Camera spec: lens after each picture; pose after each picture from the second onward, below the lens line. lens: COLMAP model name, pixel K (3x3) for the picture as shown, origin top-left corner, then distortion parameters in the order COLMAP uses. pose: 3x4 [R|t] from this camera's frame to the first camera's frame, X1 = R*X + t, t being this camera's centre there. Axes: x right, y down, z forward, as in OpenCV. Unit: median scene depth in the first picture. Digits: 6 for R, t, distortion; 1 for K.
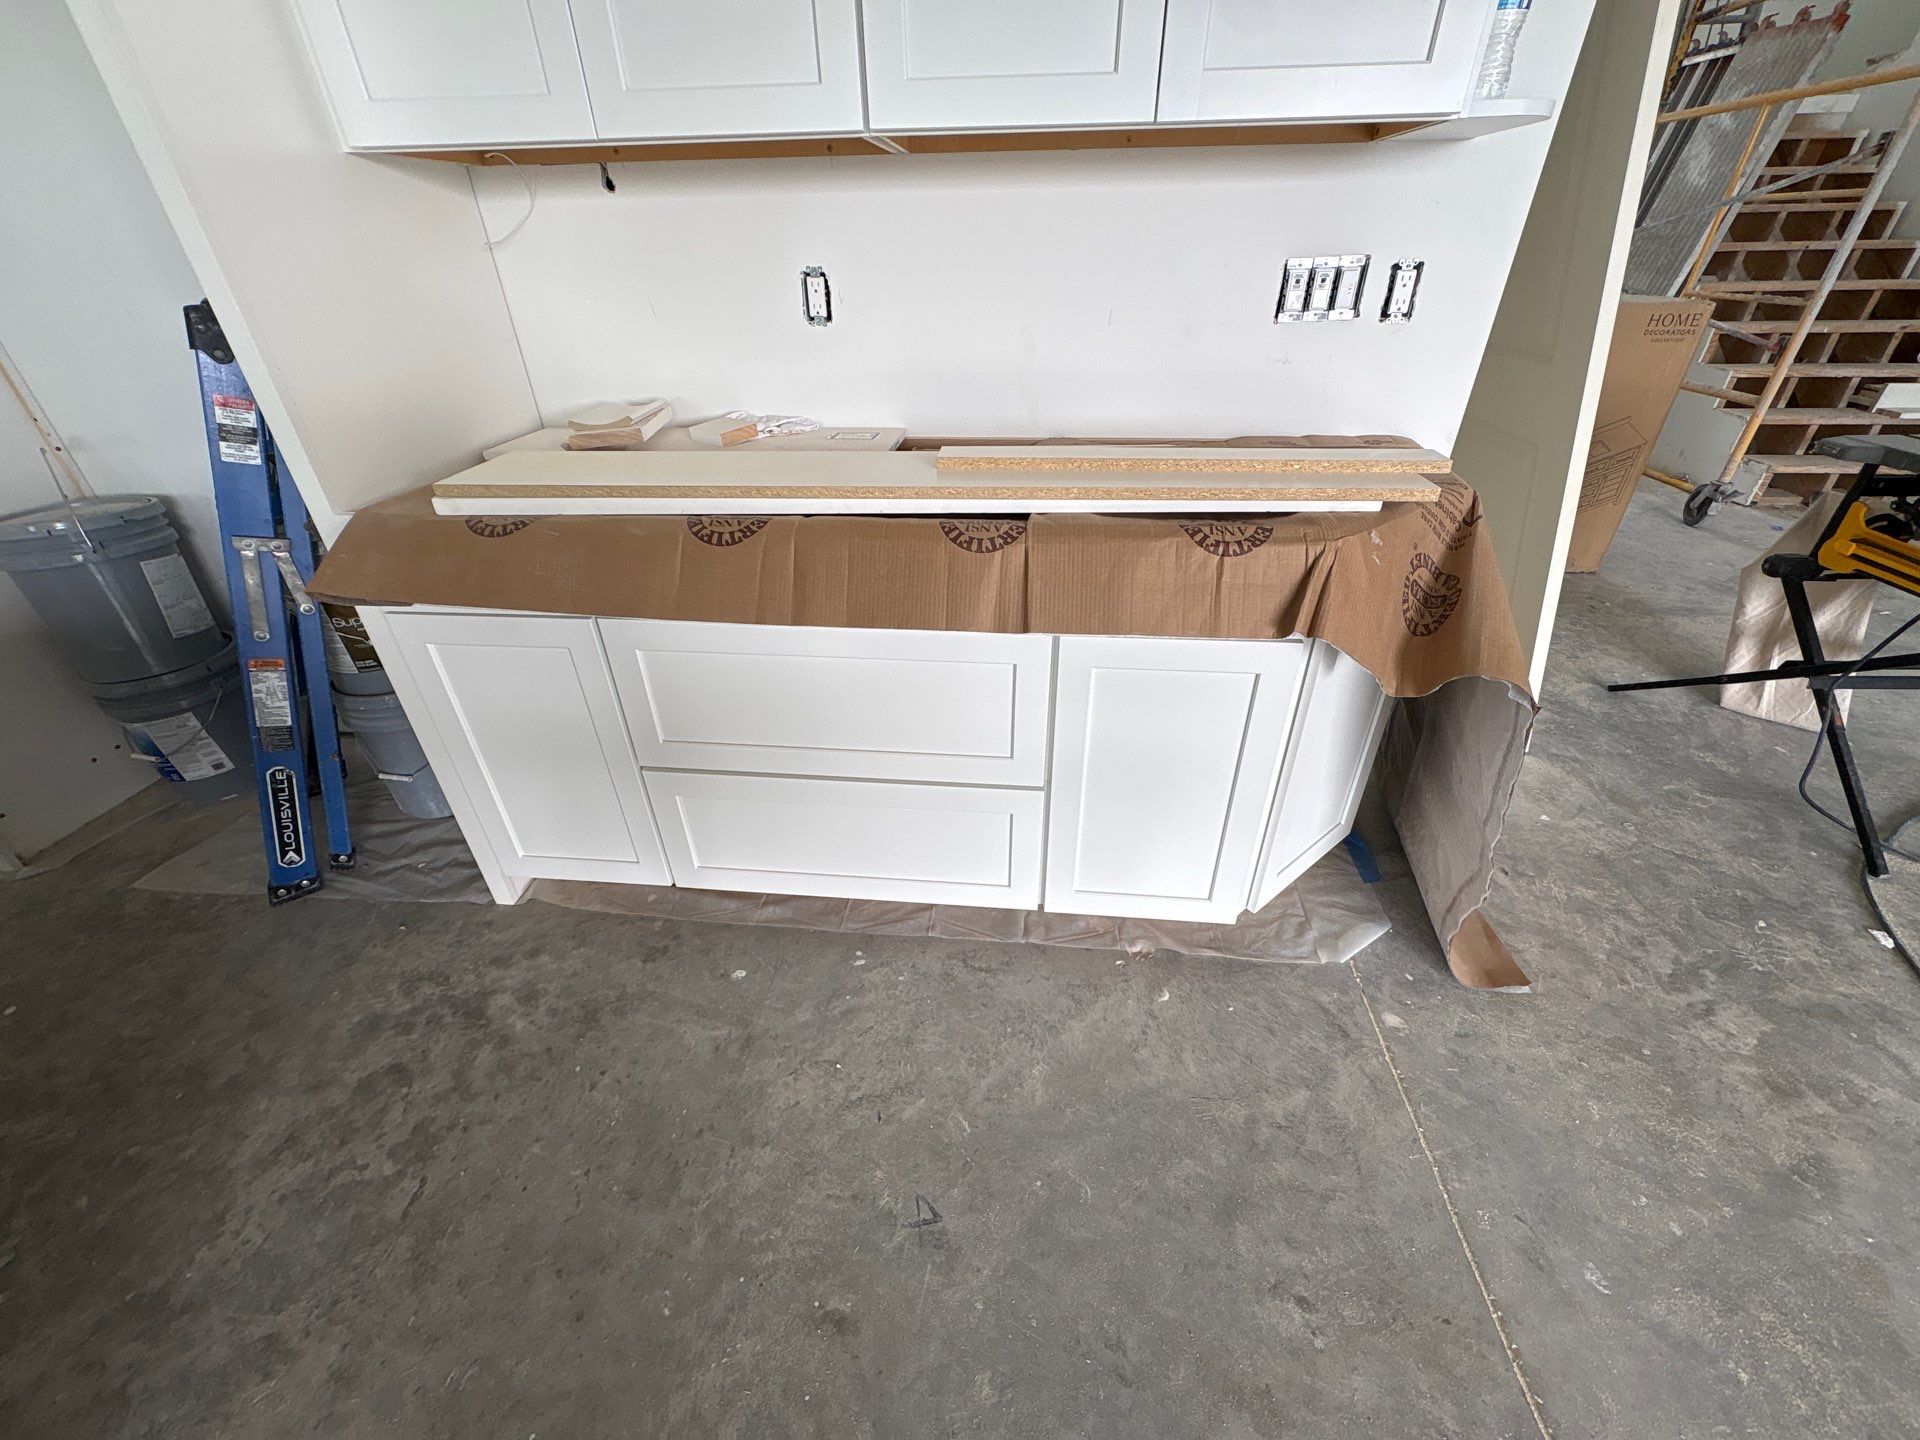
lens RADIAL K [[763.7, 0, 960.0], [0, 763.7, 721.6], [0, 0, 1]] dist [0.001163, 0.000183]
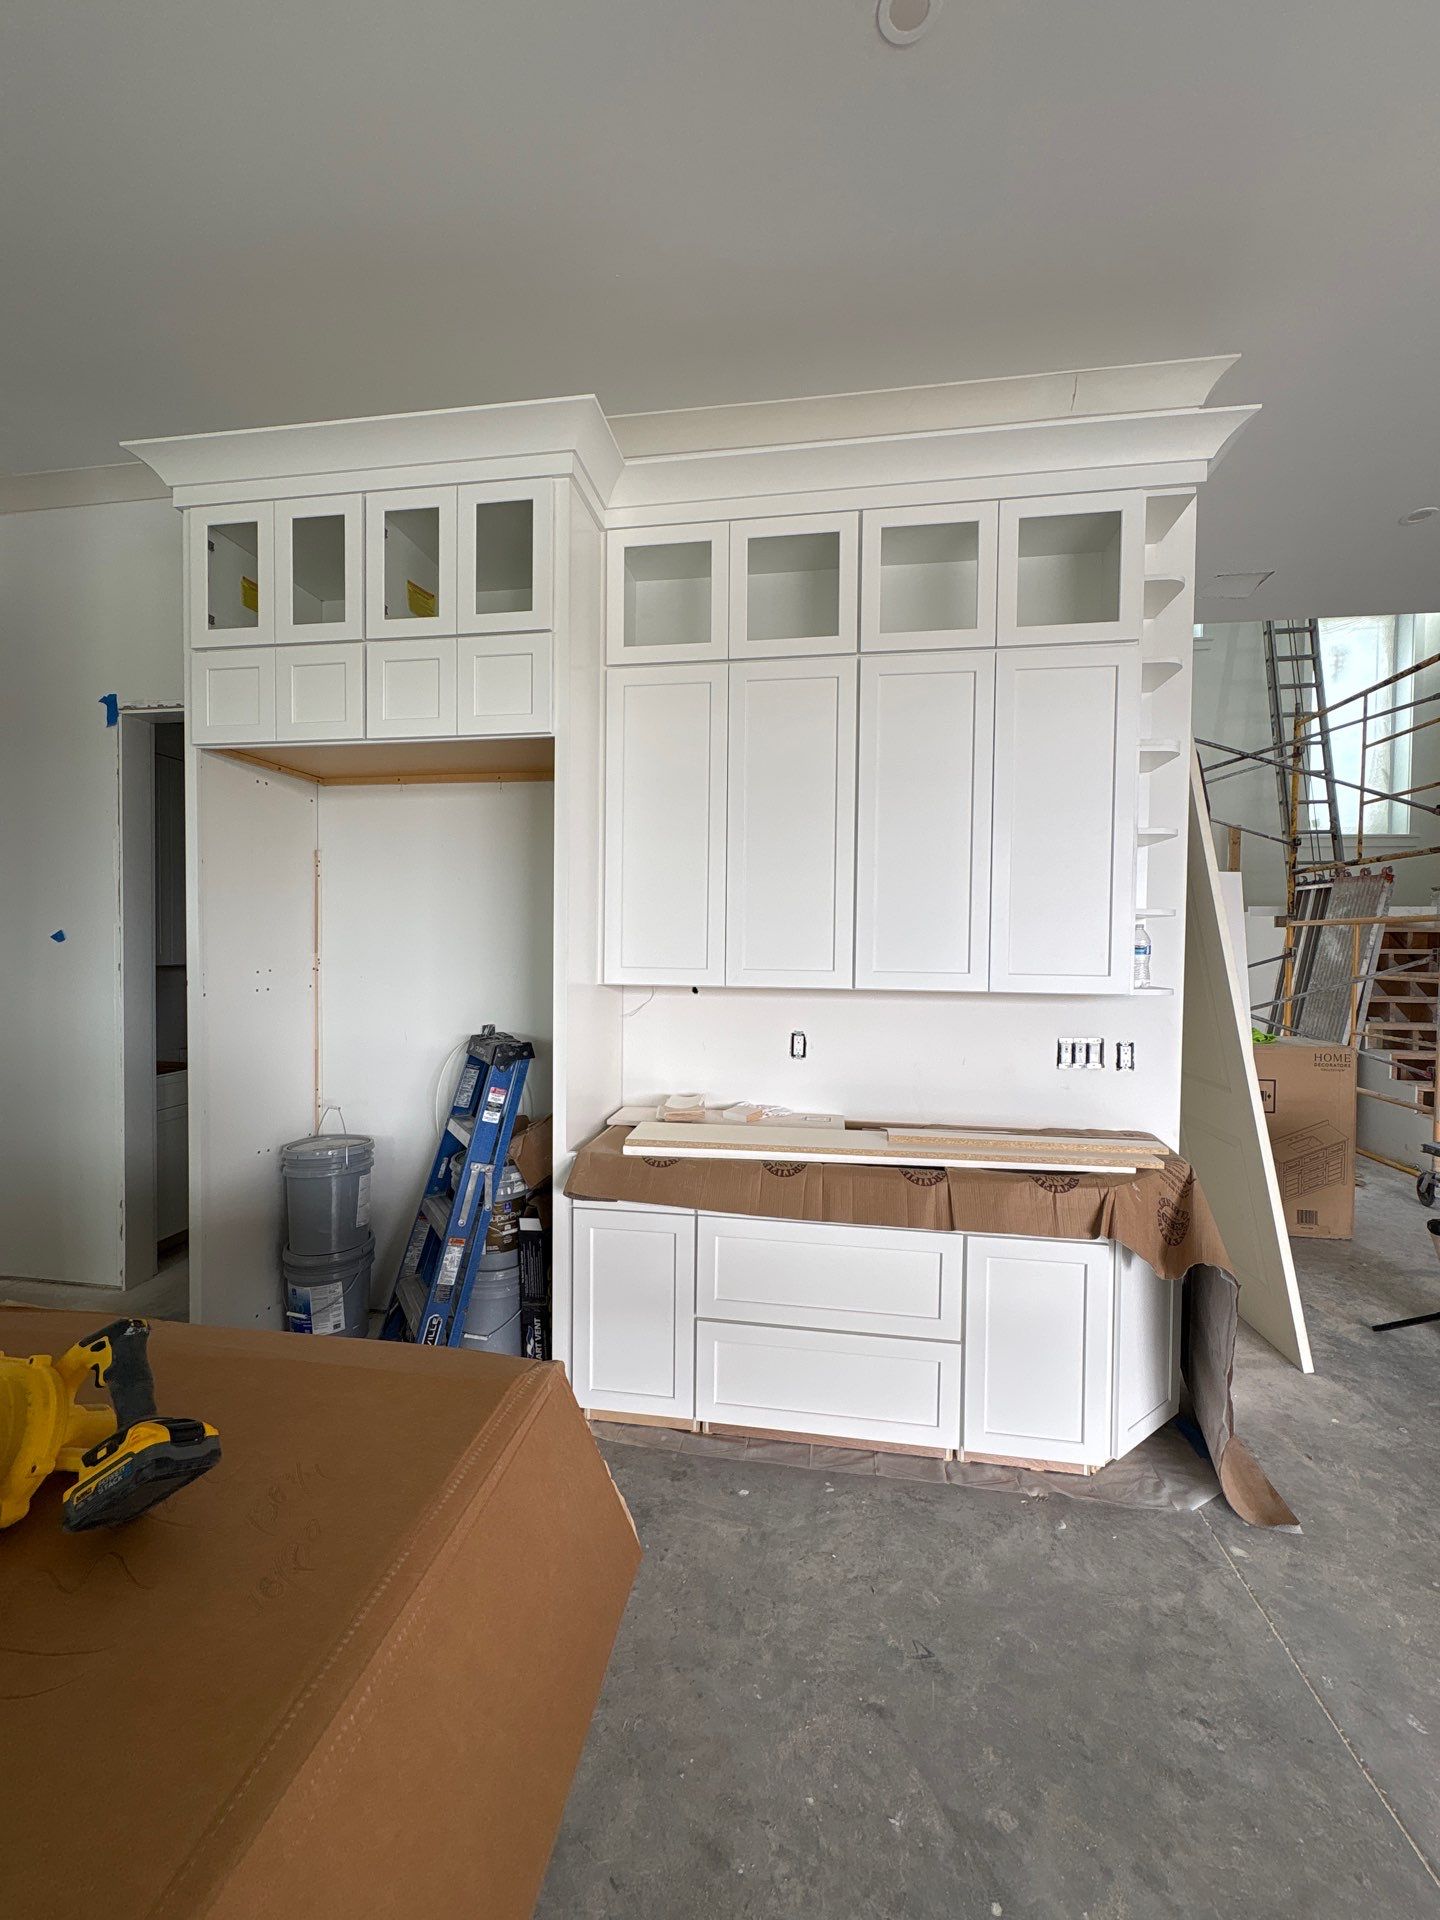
lens RADIAL K [[763.7, 0, 715.9], [0, 763.7, 961.5], [0, 0, 1]] dist [0.001163, 0.000183]
pose [[0.998181, 0.027340, -0.053736, -0.321694], [-0.051023, 0.857868, -0.511330, 0.238381], [0.032119, 0.513142, 0.857703, -0.746900]]
